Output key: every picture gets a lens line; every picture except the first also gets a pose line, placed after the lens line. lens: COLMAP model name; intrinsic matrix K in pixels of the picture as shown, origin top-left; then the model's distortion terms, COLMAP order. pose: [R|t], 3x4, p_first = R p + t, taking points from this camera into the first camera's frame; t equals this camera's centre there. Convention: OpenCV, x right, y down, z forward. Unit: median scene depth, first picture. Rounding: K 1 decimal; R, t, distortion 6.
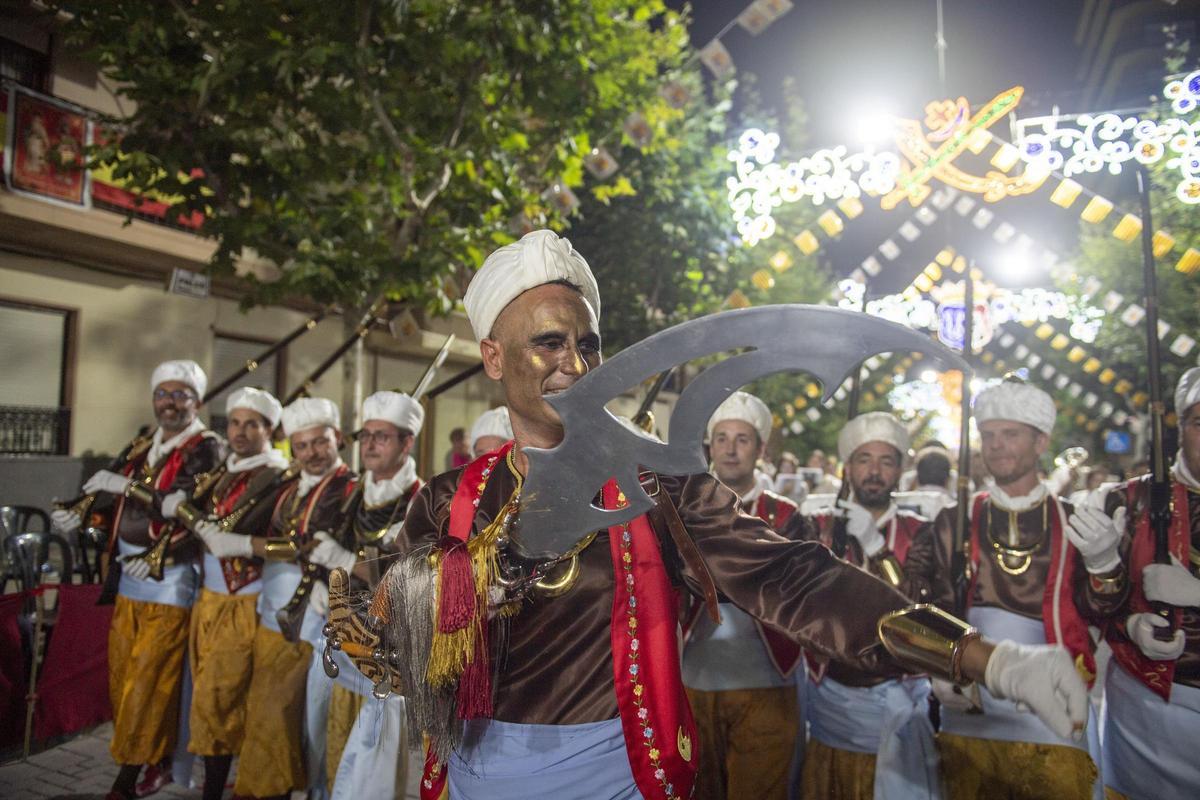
lens RADIAL K [[817.5, 0, 600.0], [0, 817.5, 400.0], [0, 0, 1]] dist [-0.049713, -0.004213]
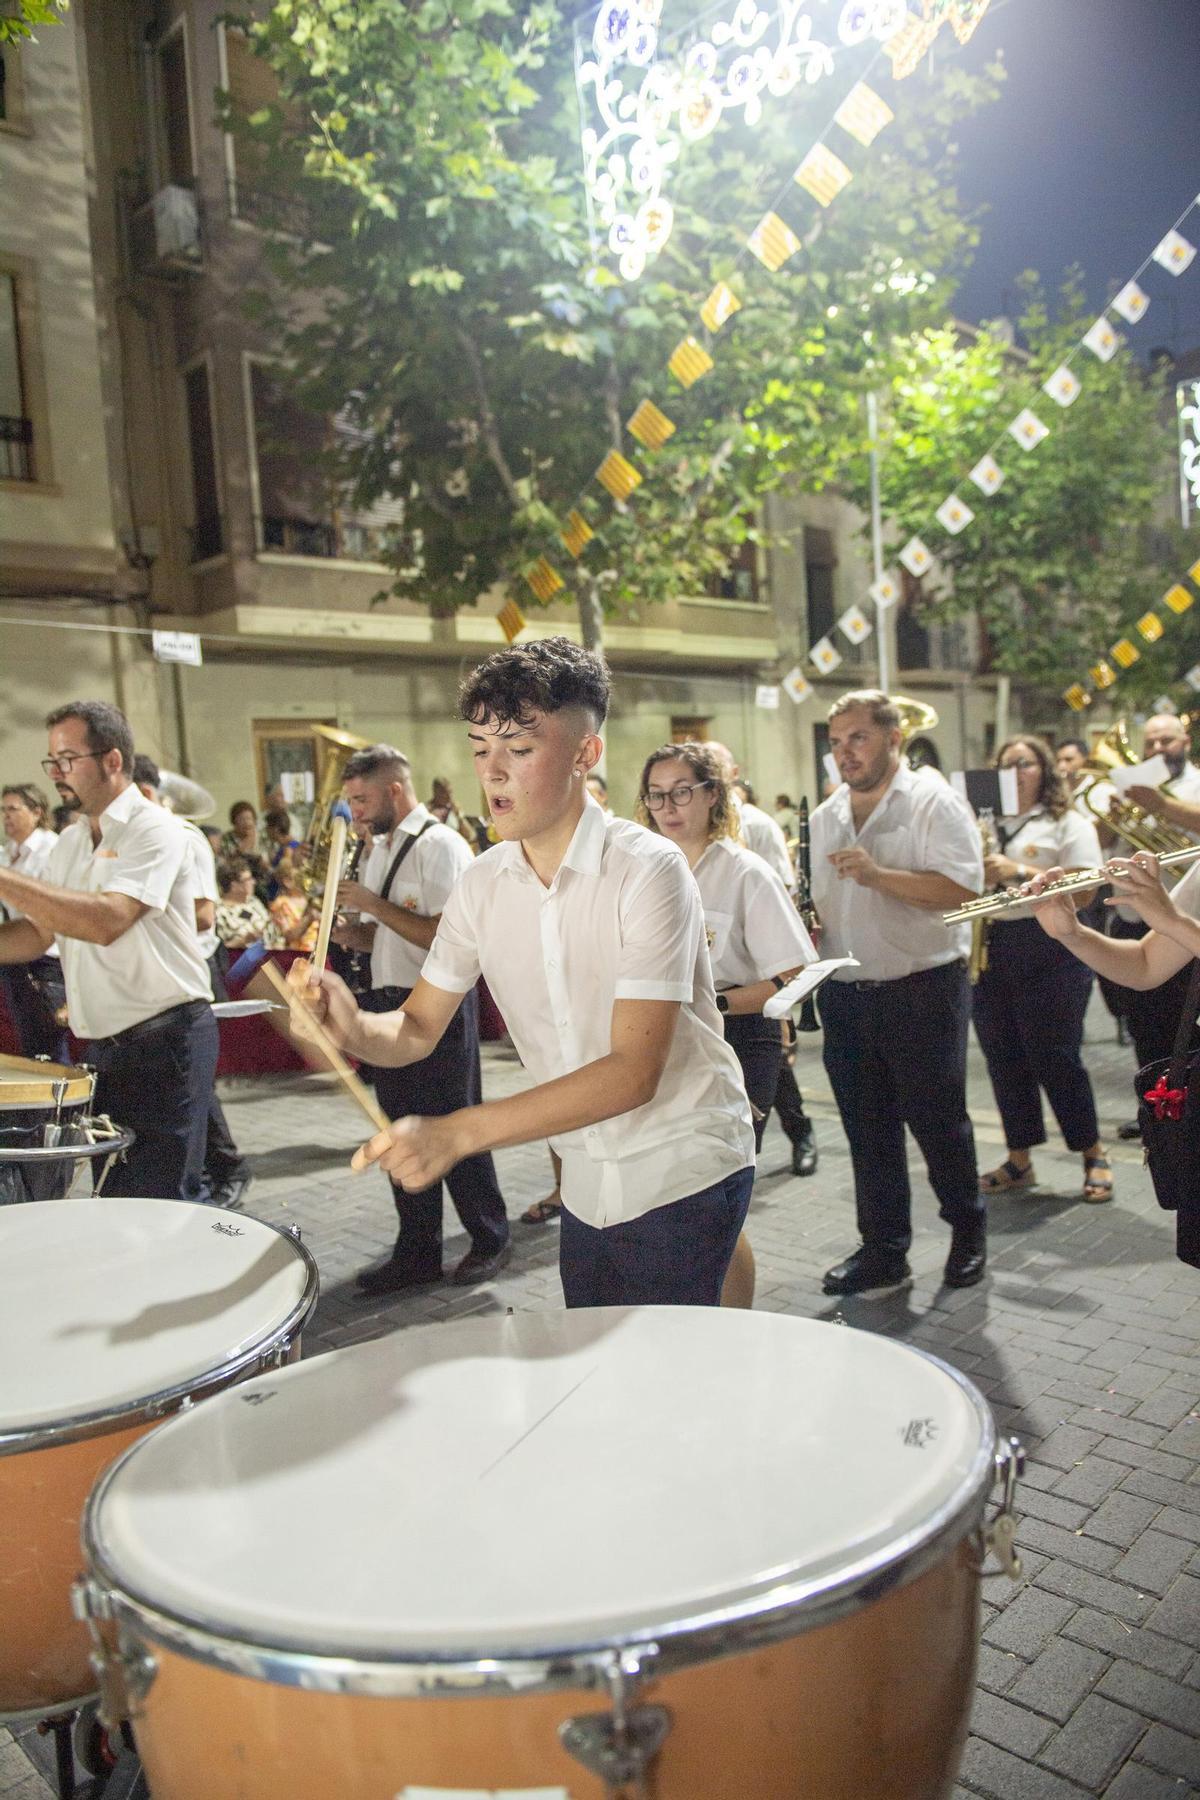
lens RADIAL K [[1236.0, 0, 600.0], [0, 1236.0, 900.0], [0, 0, 1]] dist [-0.050111, -0.002484]
pose [[0.932553, -0.051020, -0.357411, 0.394265], [0.101588, 0.987048, 0.124163, 0.047506], [0.346447, -0.152097, 0.925657, 0.381941]]
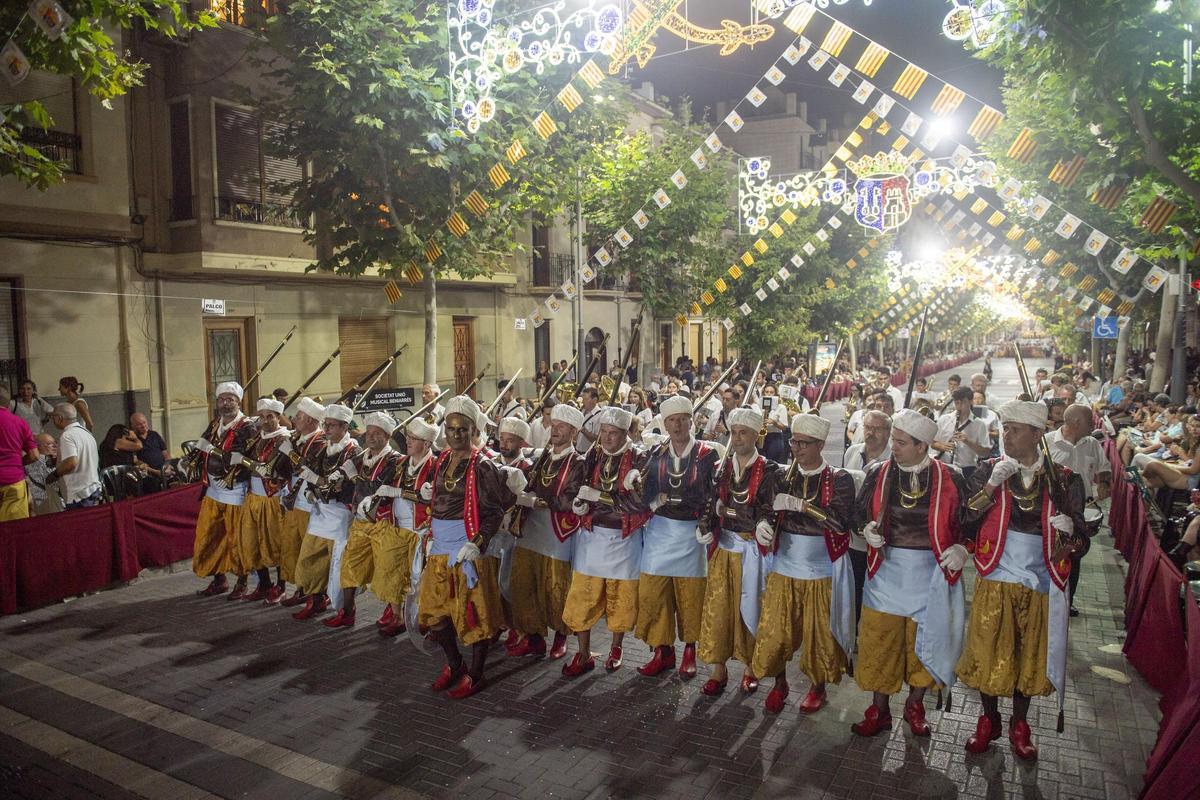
lens RADIAL K [[824.0, 0, 600.0], [0, 824.0, 400.0], [0, 0, 1]] dist [-0.050111, -0.002484]
pose [[0.995210, -0.031600, -0.092514, 0.397472], [0.044268, 0.989407, 0.138253, -0.034193], [0.087165, -0.141686, 0.986067, 0.164128]]
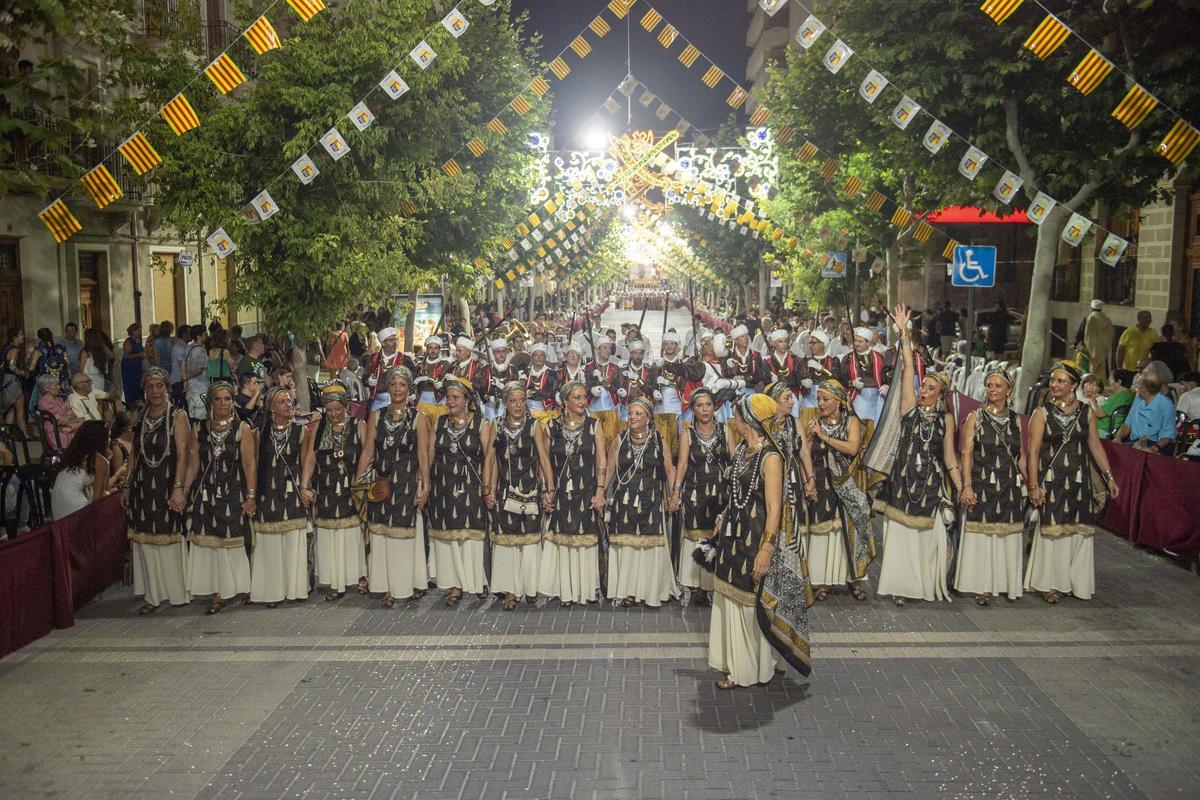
lens RADIAL K [[1091.2, 0, 600.0], [0, 1091.2, 400.0], [0, 0, 1]] dist [0.010235, 0.003264]
pose [[0.930961, -0.066503, 0.359011, 0.480944], [0.002168, 0.984262, 0.176702, 0.036804], [-0.365112, -0.163724, 0.916454, 1.091345]]
